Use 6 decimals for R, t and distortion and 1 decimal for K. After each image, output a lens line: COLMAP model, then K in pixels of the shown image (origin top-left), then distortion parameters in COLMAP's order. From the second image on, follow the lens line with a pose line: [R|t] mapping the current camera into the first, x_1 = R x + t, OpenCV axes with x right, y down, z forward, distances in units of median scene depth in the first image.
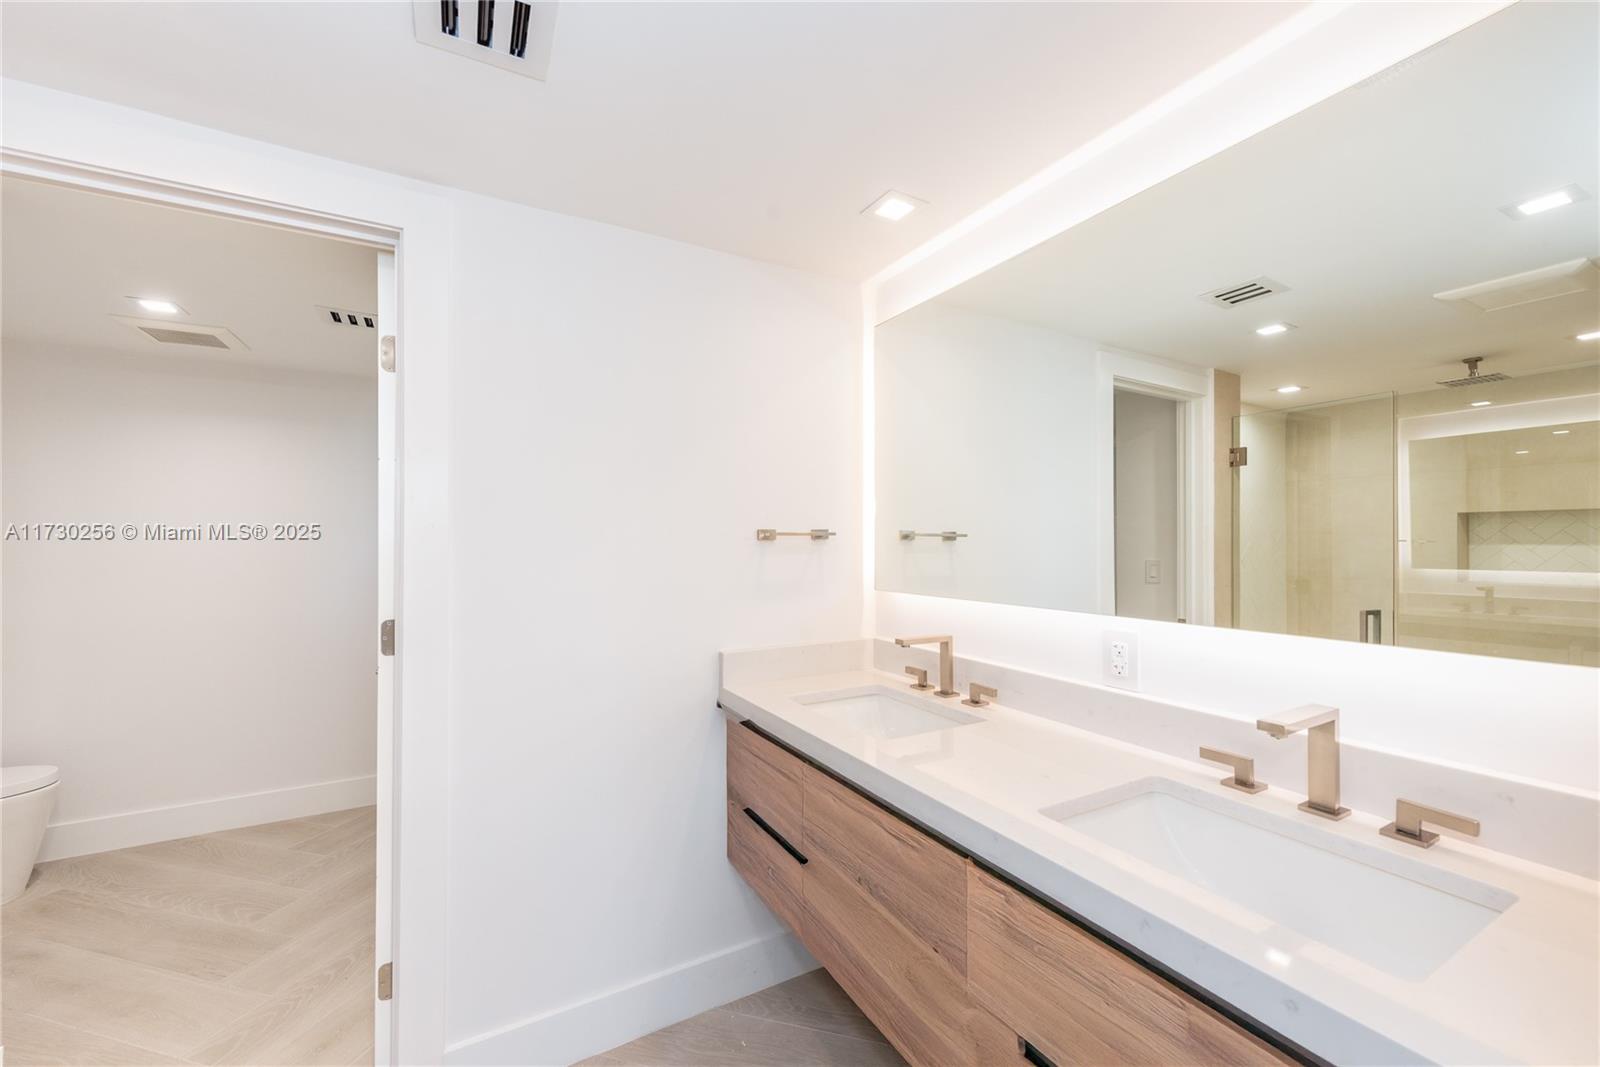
lens RADIAL K [[635.8, 0, 803.3], [0, 635.8, 533.1], [0, 0, 1]] dist [0.001941, -0.000104]
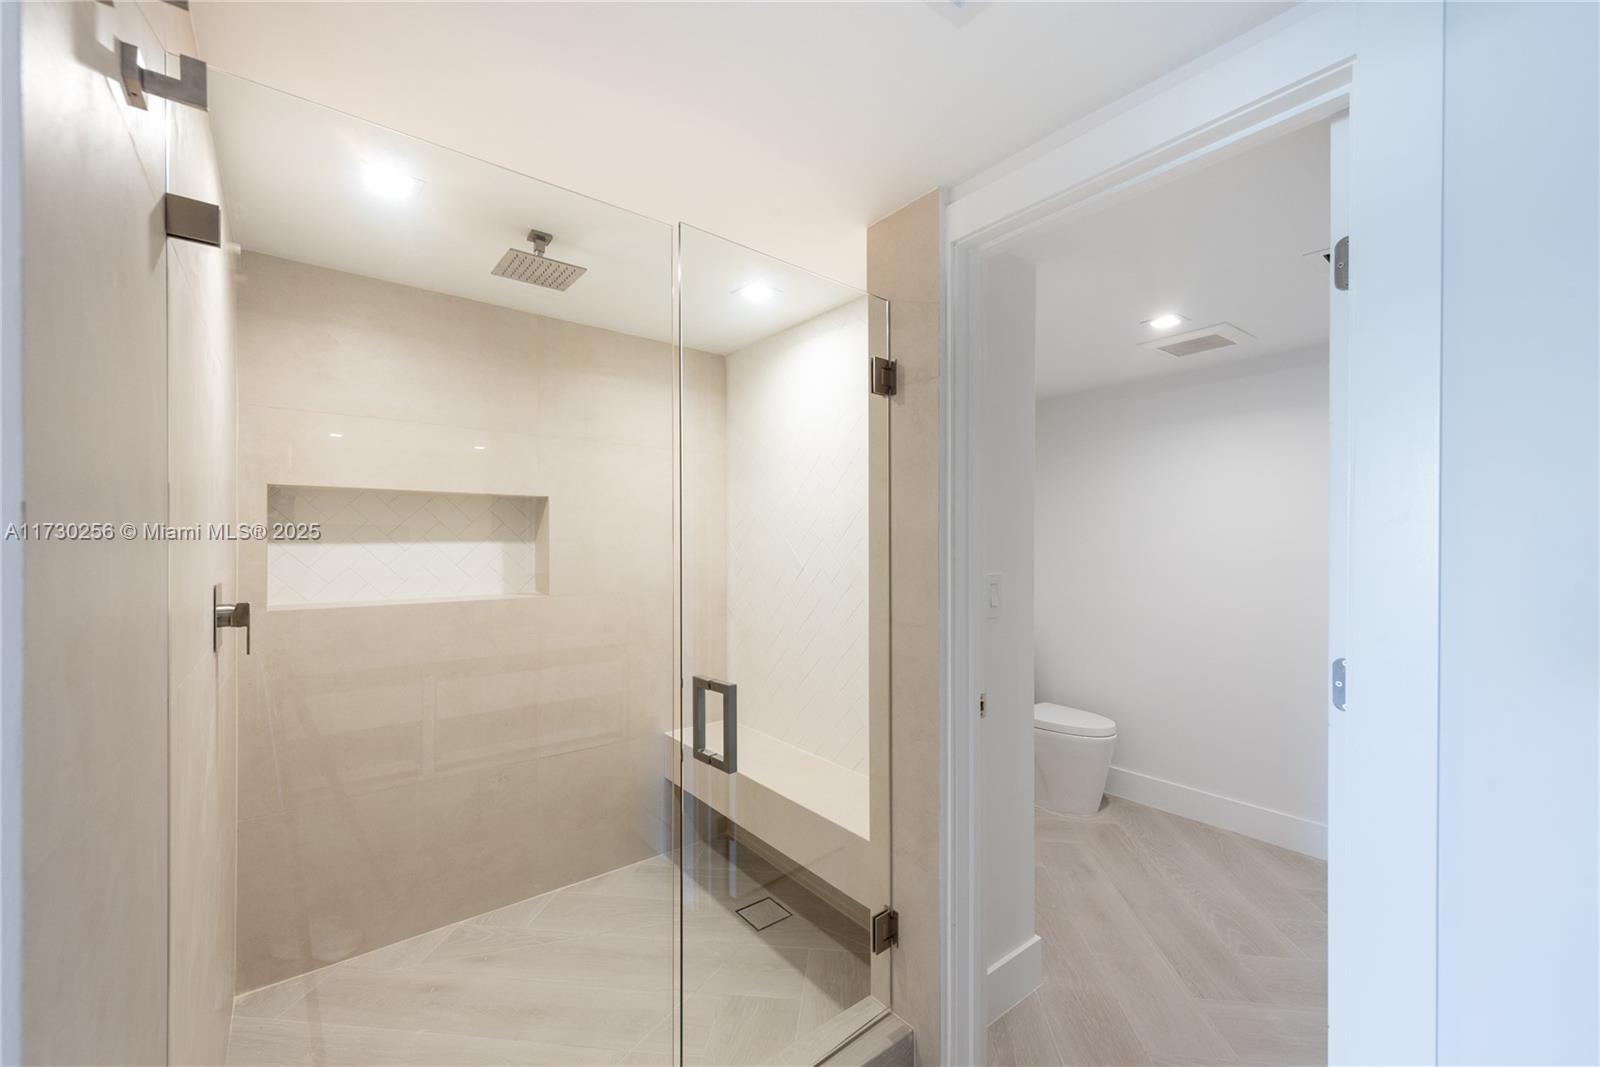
lens RADIAL K [[635.8, 0, 803.5], [0, 635.8, 531.3], [0, 0, 1]] dist [0.001941, -0.000104]
pose [[0.163693, -0.009558, -0.986465, -0.049535], [0.007252, 0.999938, -0.008485, 0.003392], [0.986485, -0.005765, 0.163752, 0.203980]]
